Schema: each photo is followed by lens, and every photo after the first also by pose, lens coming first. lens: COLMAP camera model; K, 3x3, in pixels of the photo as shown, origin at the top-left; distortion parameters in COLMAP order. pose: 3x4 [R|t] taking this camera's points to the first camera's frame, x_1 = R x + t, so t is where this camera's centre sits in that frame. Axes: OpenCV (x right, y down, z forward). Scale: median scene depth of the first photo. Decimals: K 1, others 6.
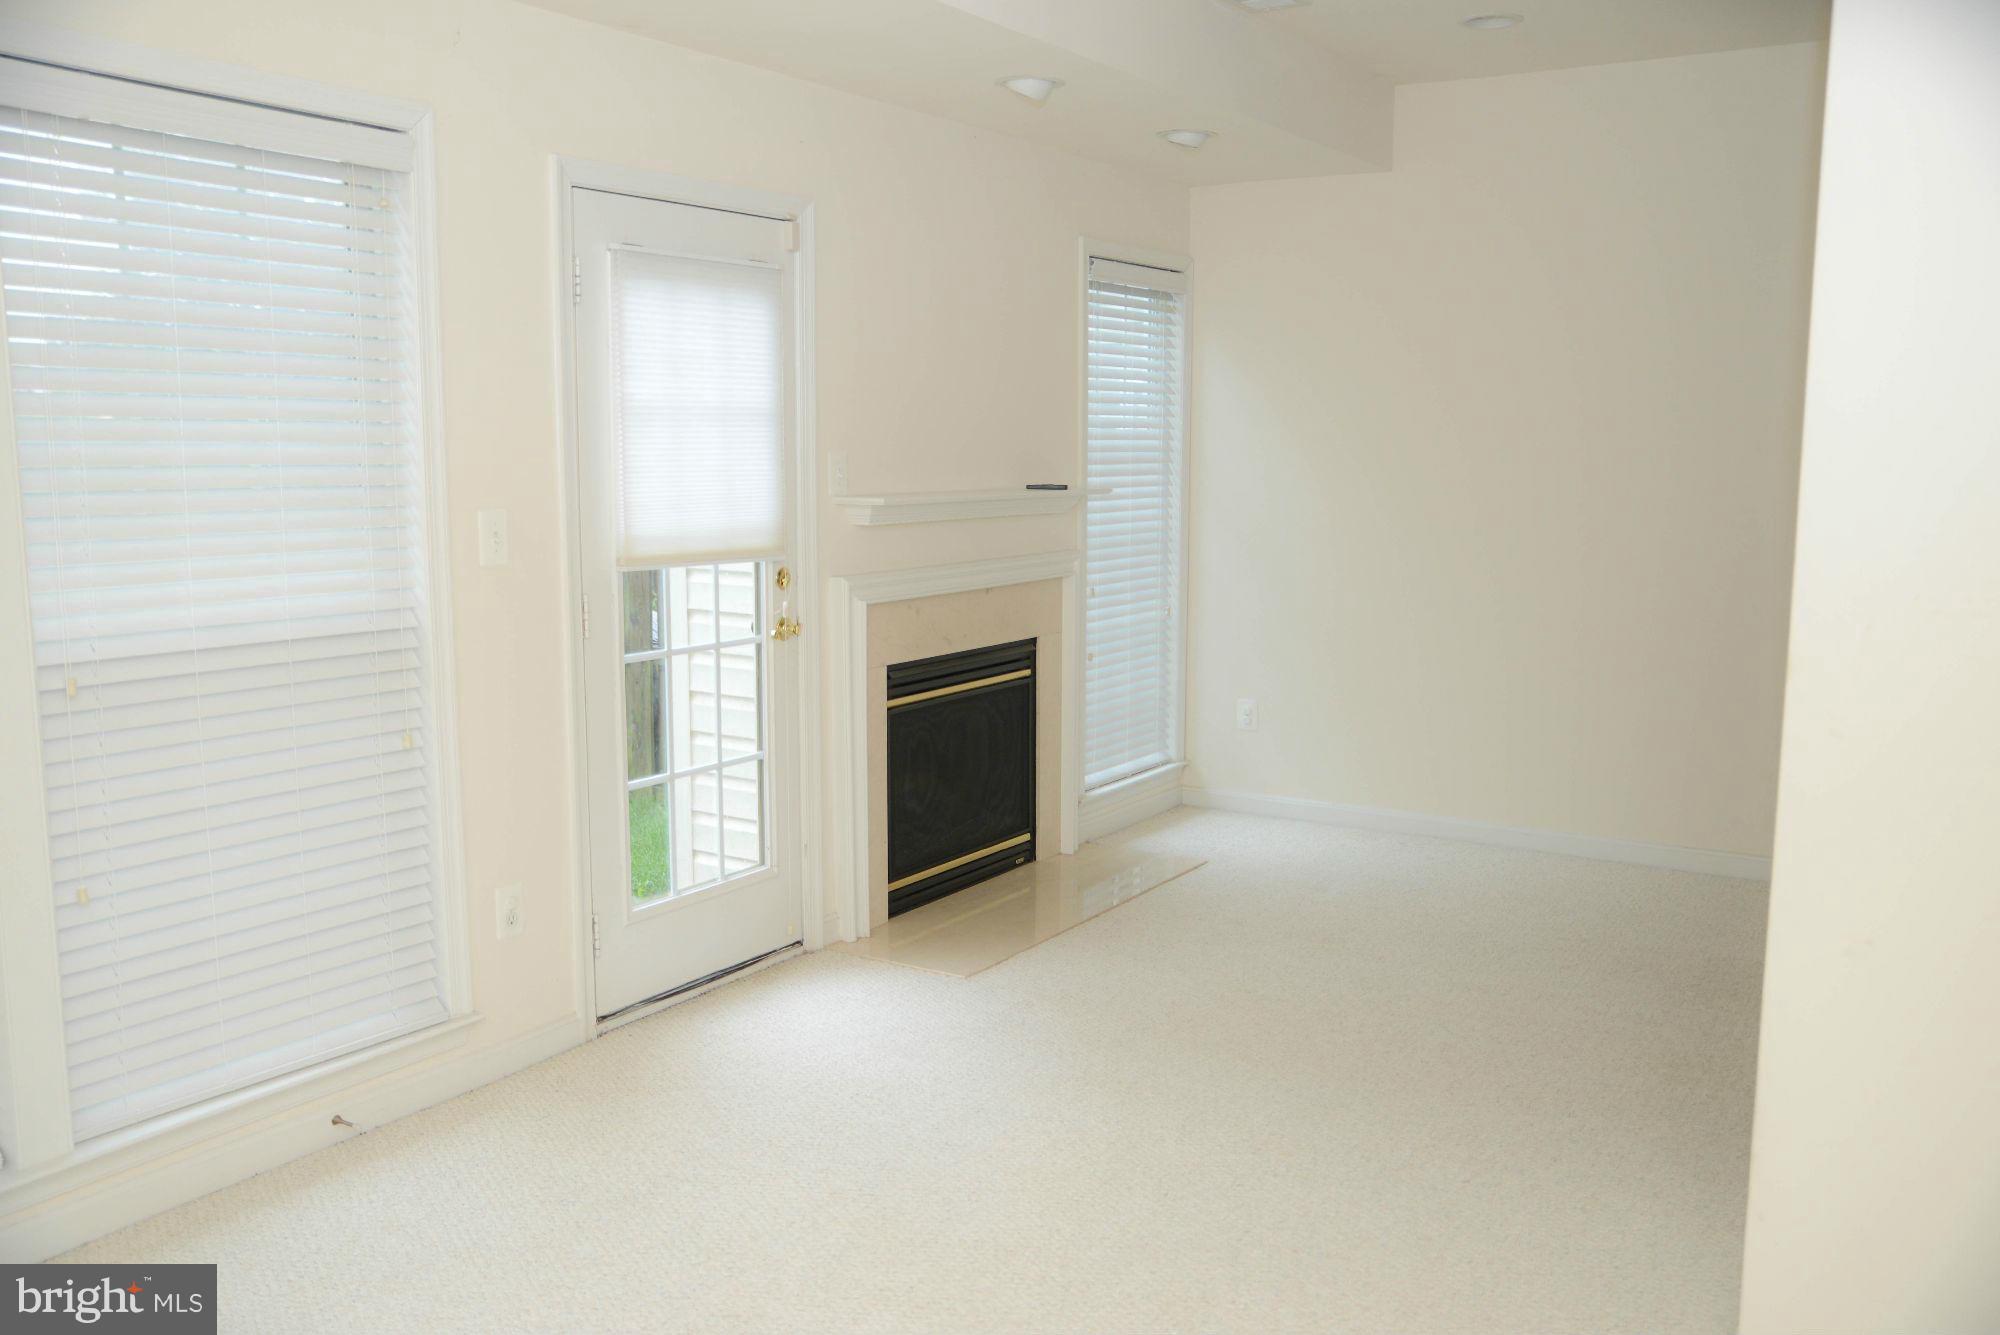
lens RADIAL K [[1695.7, 0, 1000.9], [0, 1695.7, 685.9], [0, 0, 1]] dist [-0.090385, 0.106448]
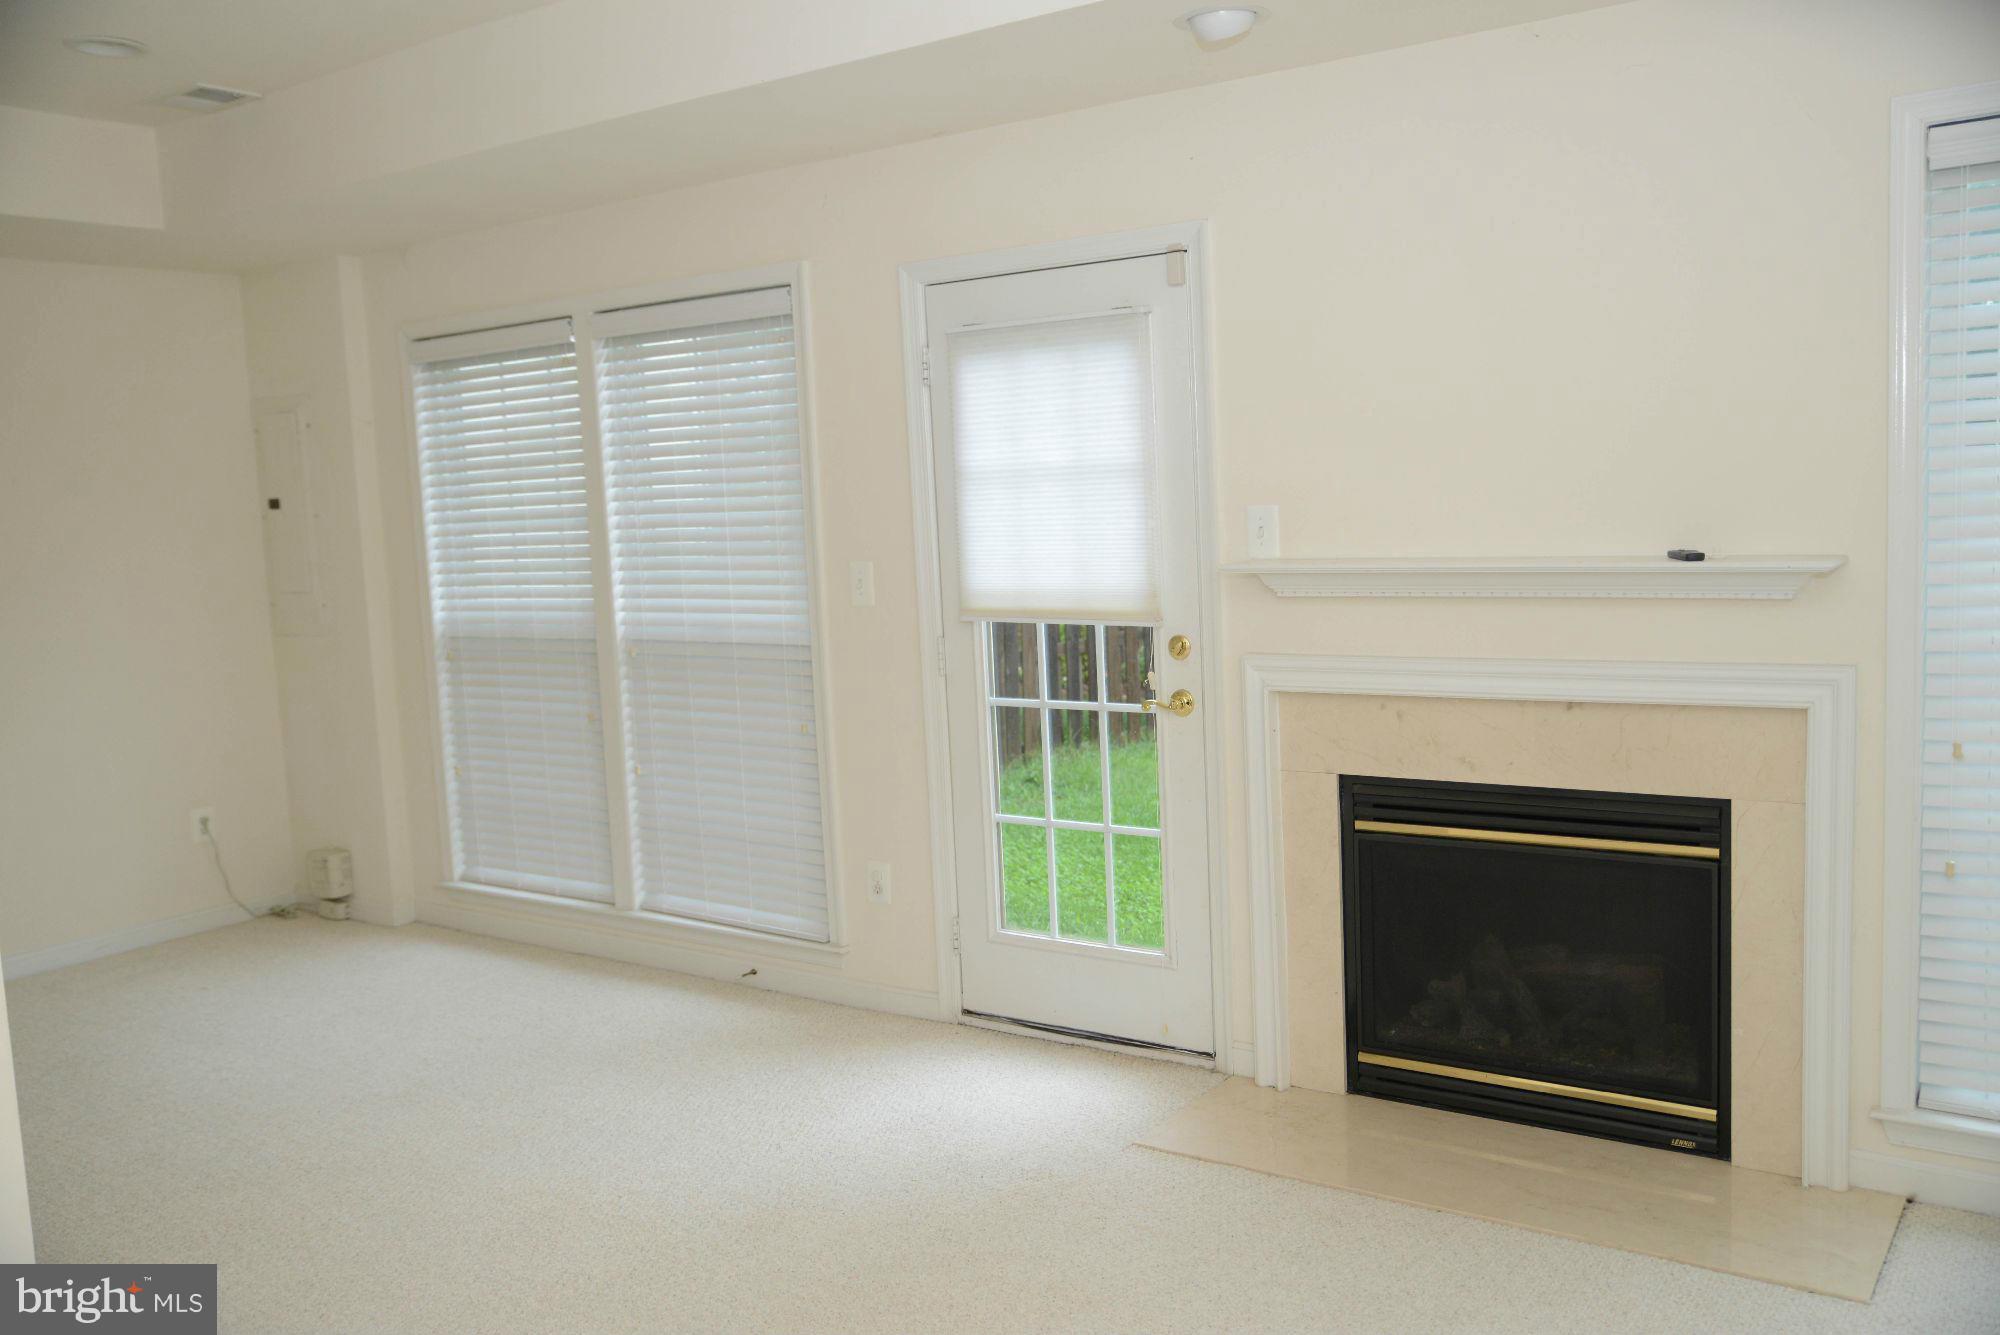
lens RADIAL K [[1695.7, 0, 984.5], [0, 1695.7, 658.1], [0, 0, 1]] dist [-0.090385, 0.106448]
pose [[-0.071287, 0.107997, -0.991592, 0.716497], [-0.091643, 0.989207, 0.114326, -0.140104], [0.993237, 0.099023, -0.060620, 0.877252]]
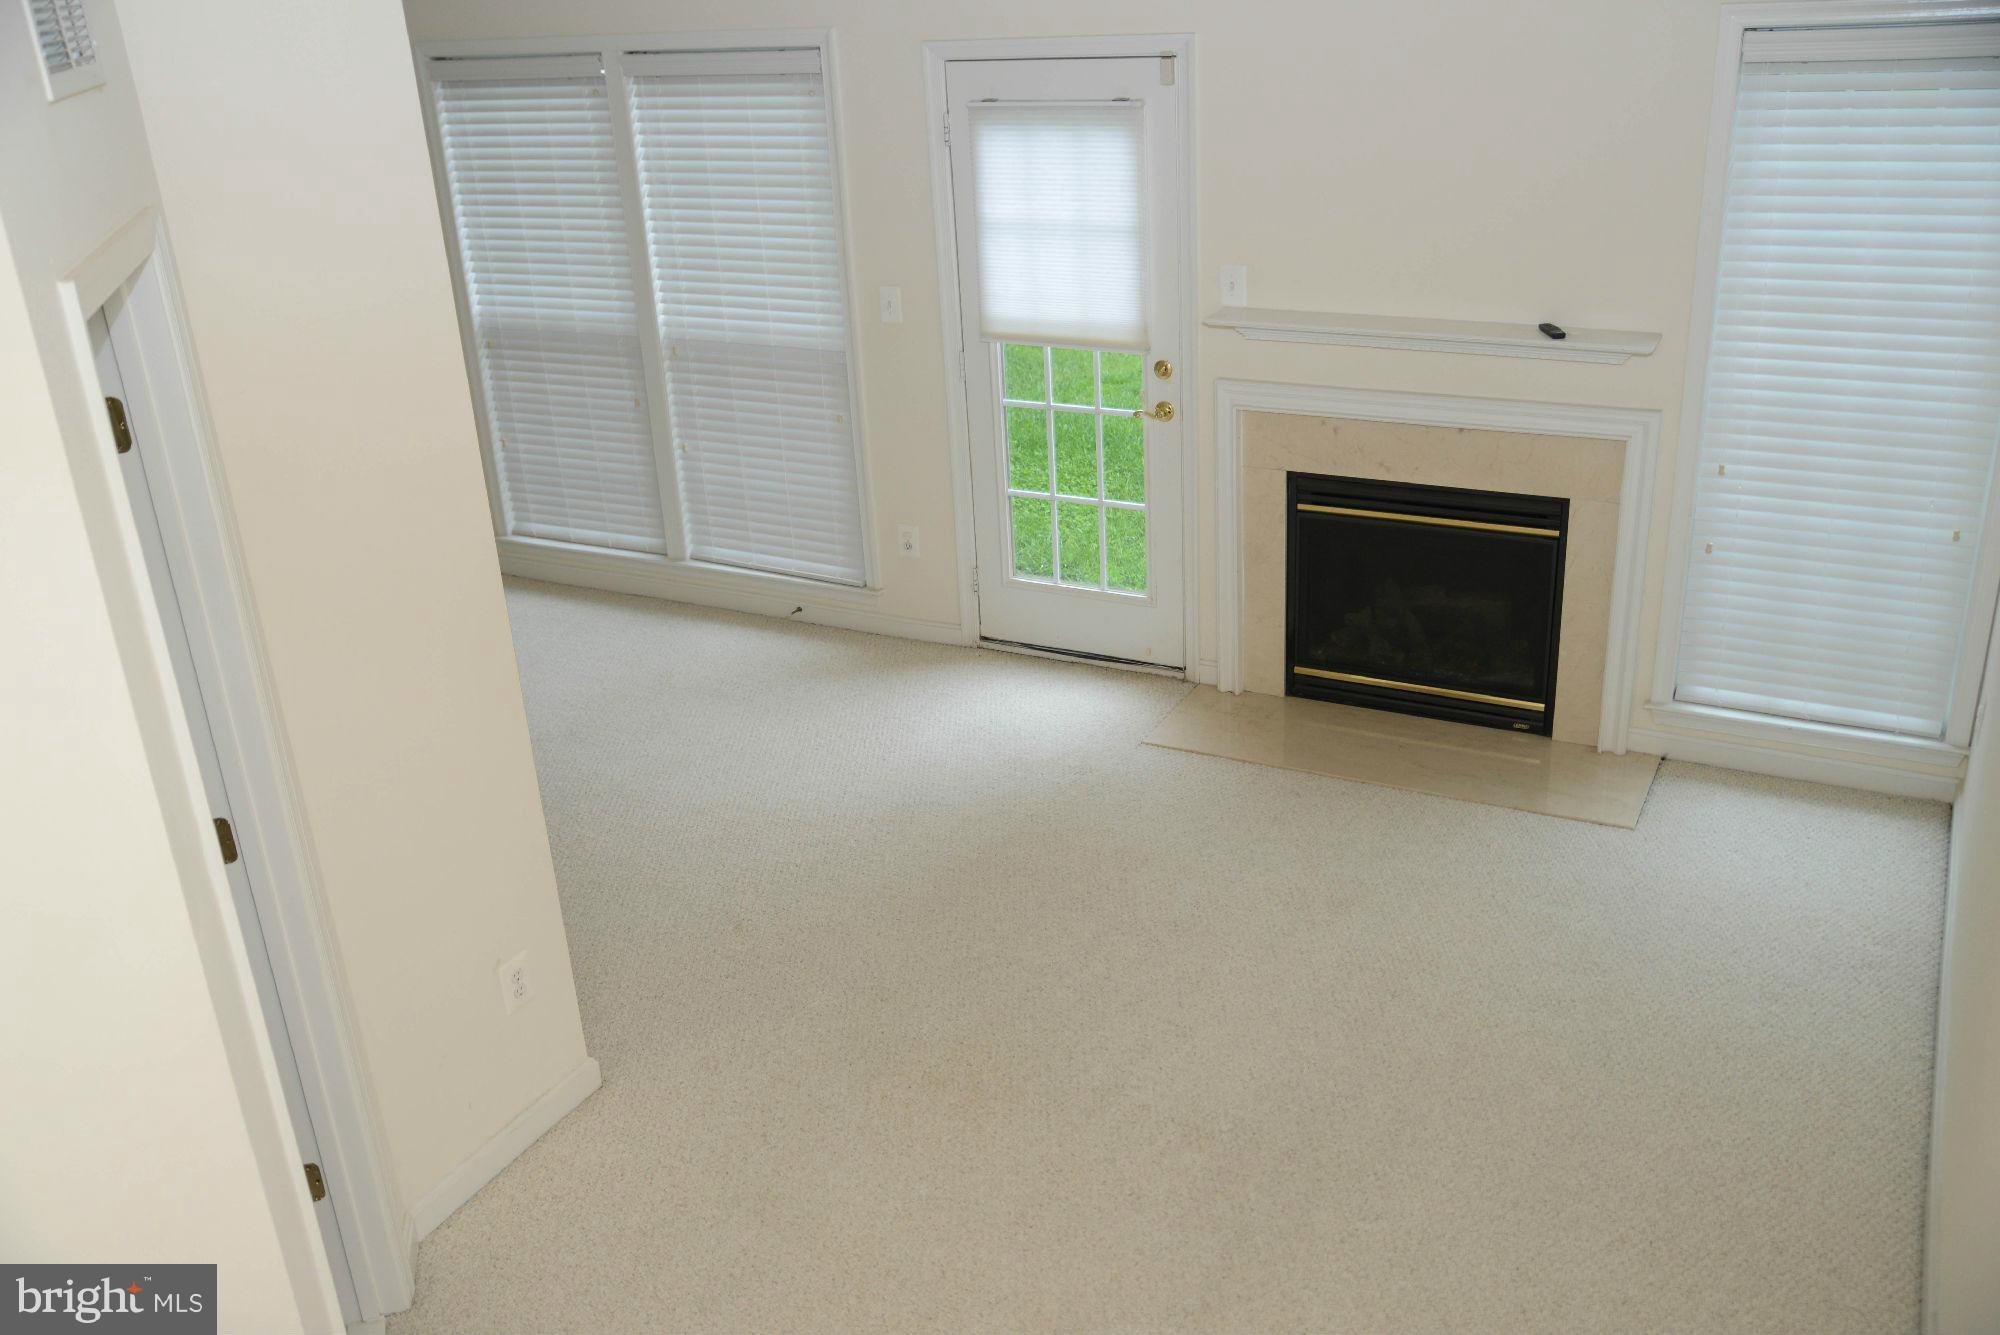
lens RADIAL K [[1695.7, 0, 1009.1], [0, 1695.7, 660.8], [0, 0, 1]] dist [-0.090385, 0.106448]
pose [[0.065217, 0.384231, -0.920931, 0.941468], [-0.088932, 0.921461, 0.378154, -0.286844], [0.993900, 0.057238, 0.094265, 0.732557]]
